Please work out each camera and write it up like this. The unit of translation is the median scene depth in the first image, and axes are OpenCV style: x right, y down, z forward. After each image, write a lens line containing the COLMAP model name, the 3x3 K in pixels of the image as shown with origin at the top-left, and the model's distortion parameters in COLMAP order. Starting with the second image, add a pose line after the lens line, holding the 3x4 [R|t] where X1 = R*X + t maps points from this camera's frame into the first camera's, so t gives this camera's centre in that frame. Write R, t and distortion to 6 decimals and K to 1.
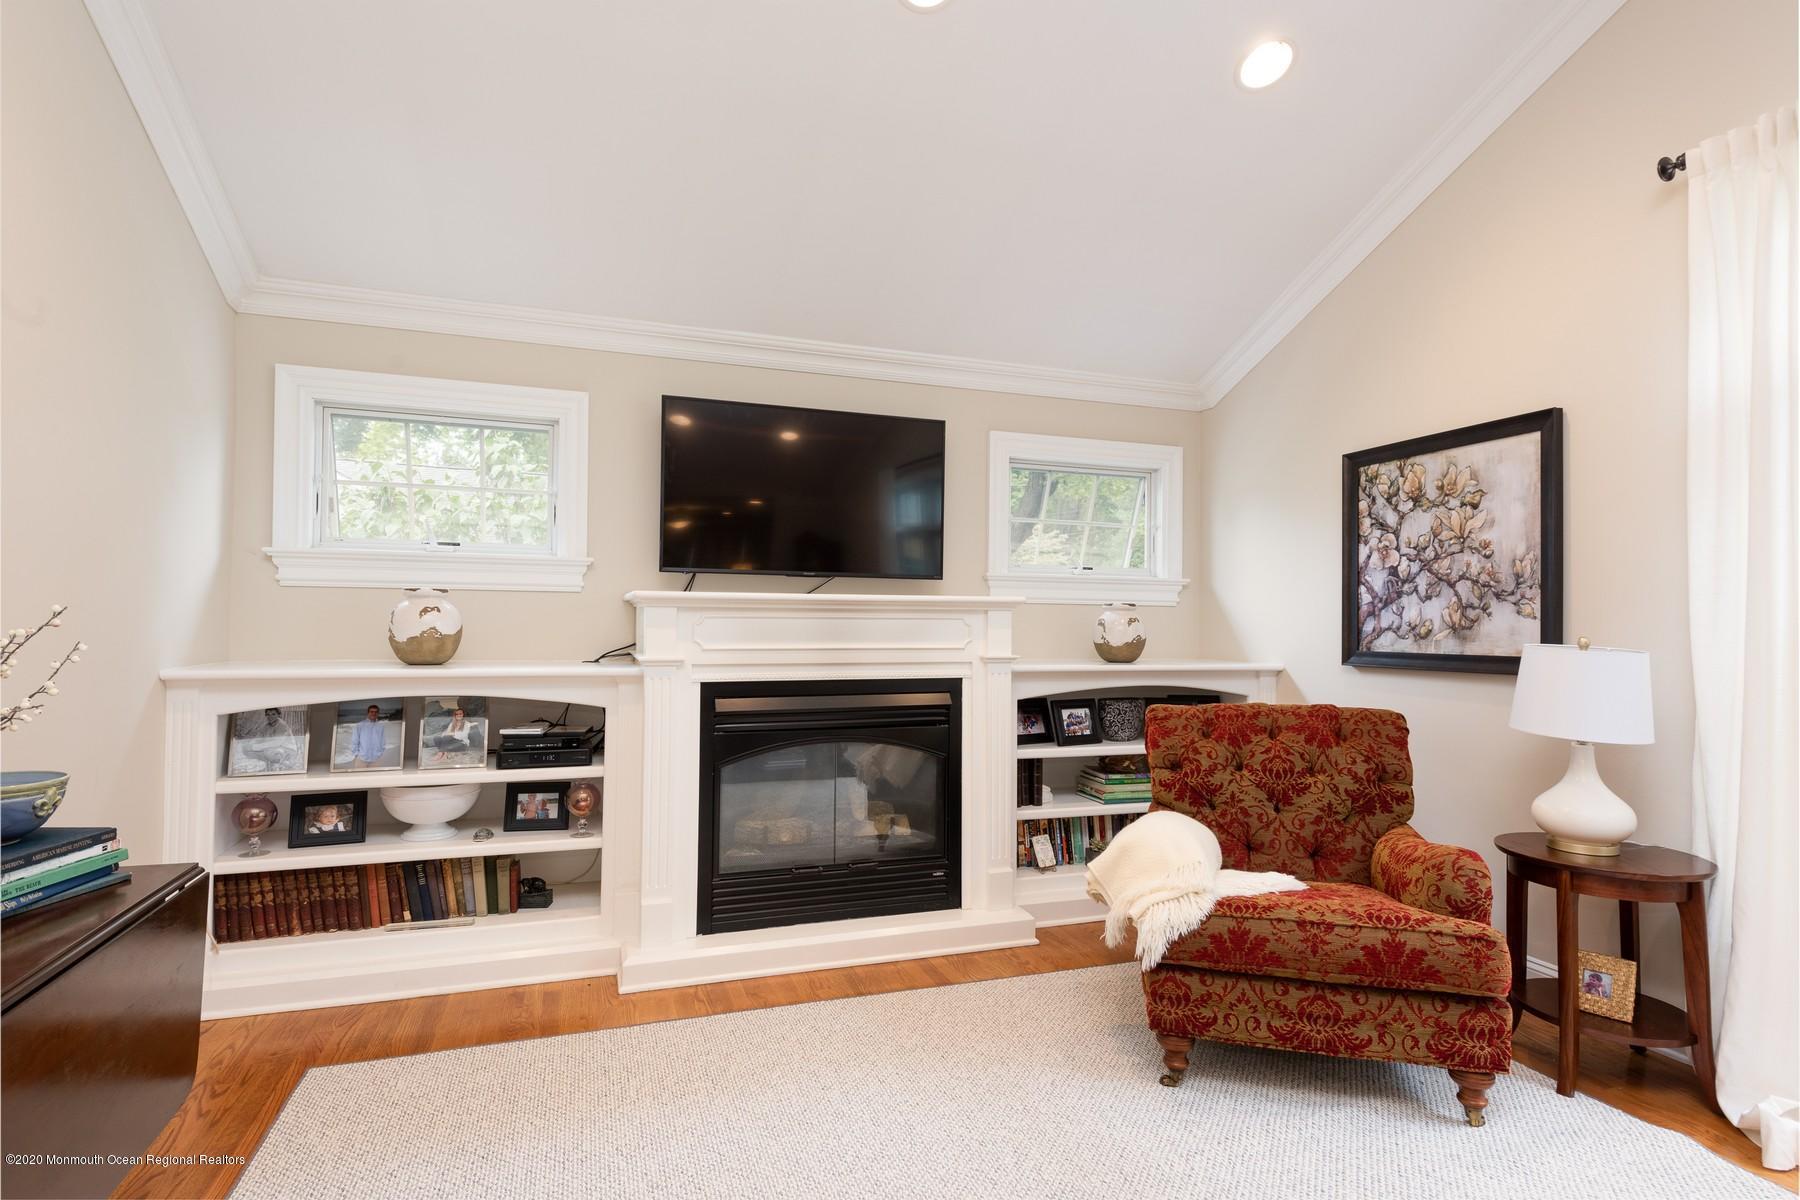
lens RADIAL K [[929.0, 0, 913.9], [0, 929.0, 599.5], [0, 0, 1]] dist [0.027193, 0.000229]
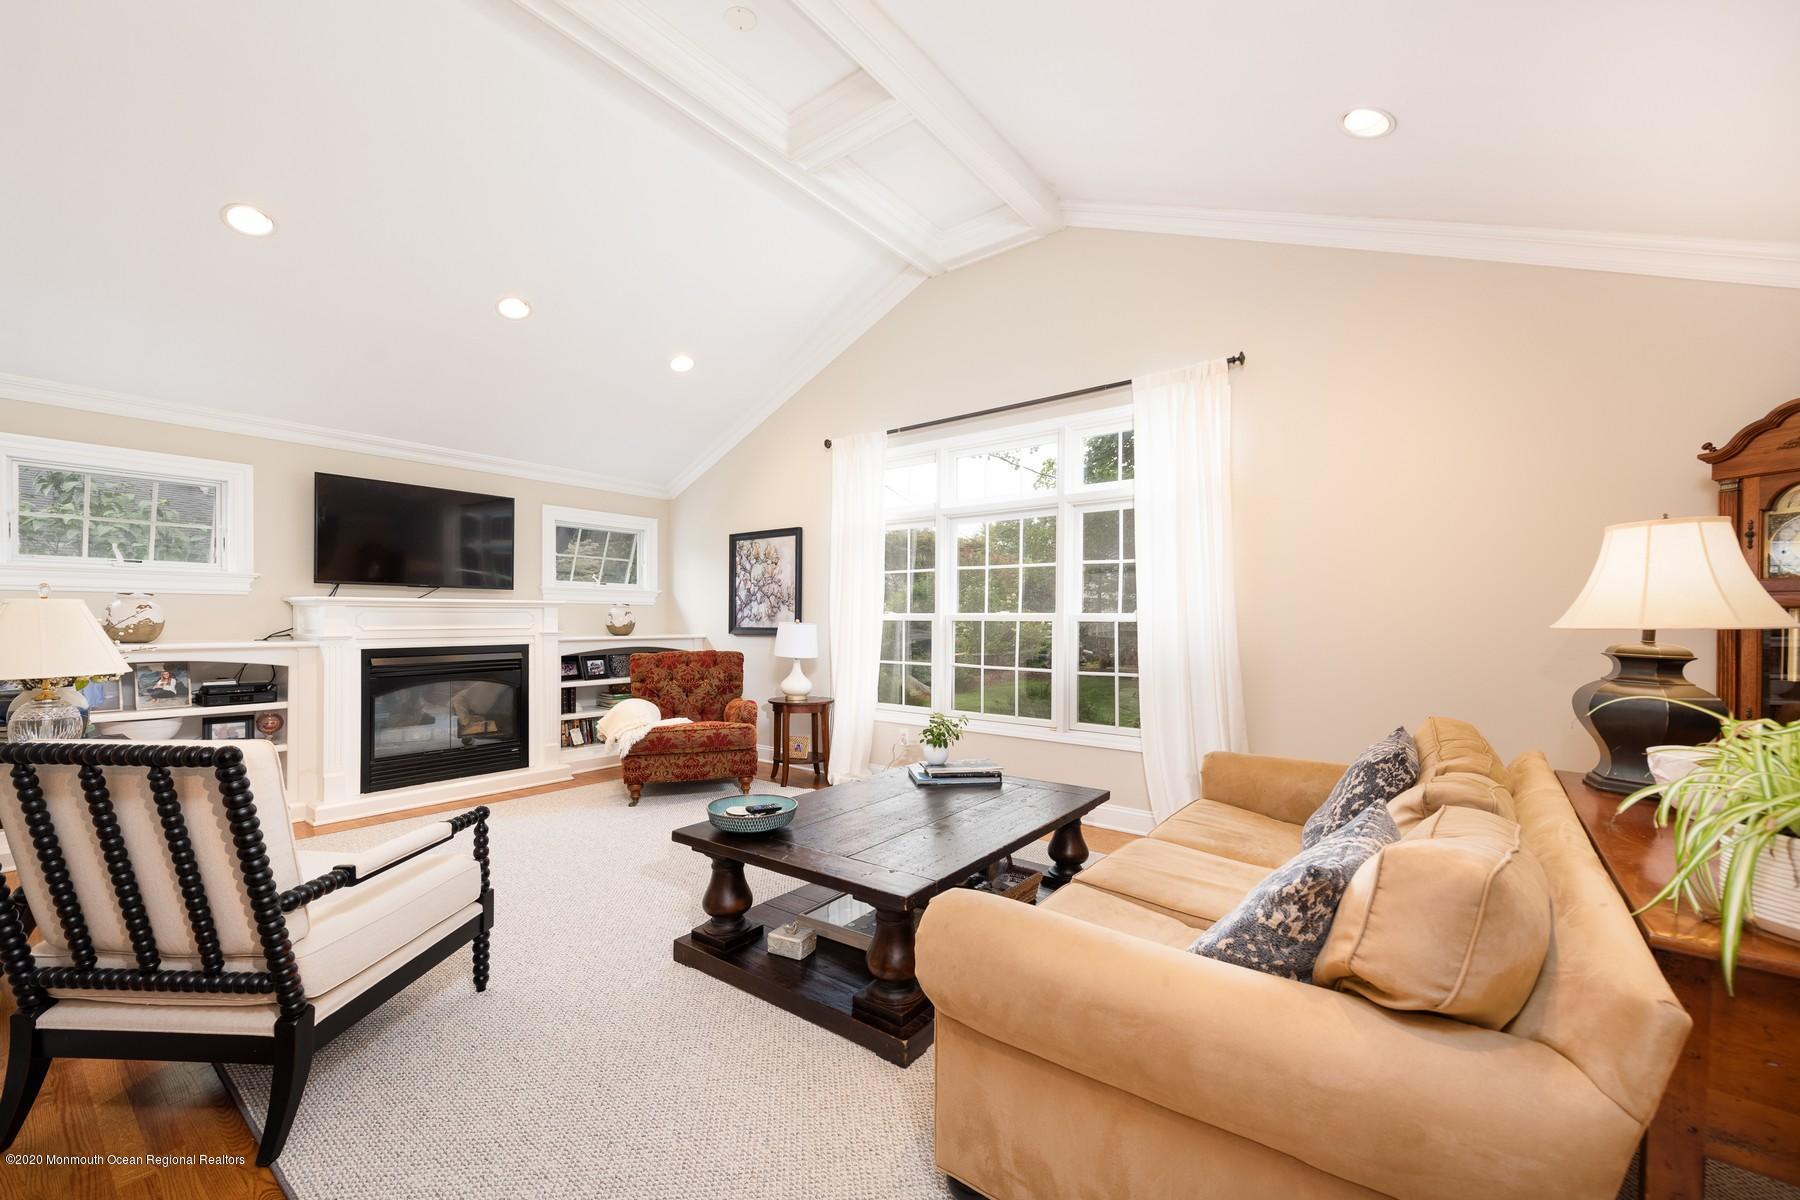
lens RADIAL K [[717.4, 0, 899.8], [0, 717.4, 623.1], [0, 0, 1]] dist [0.007137, -0.001035]
pose [[0.848382, -0.009603, 0.529298, -0.084339], [-0.010848, 0.999310, 0.035518, -0.018022], [-0.529274, -0.035874, 0.847692, -0.652830]]
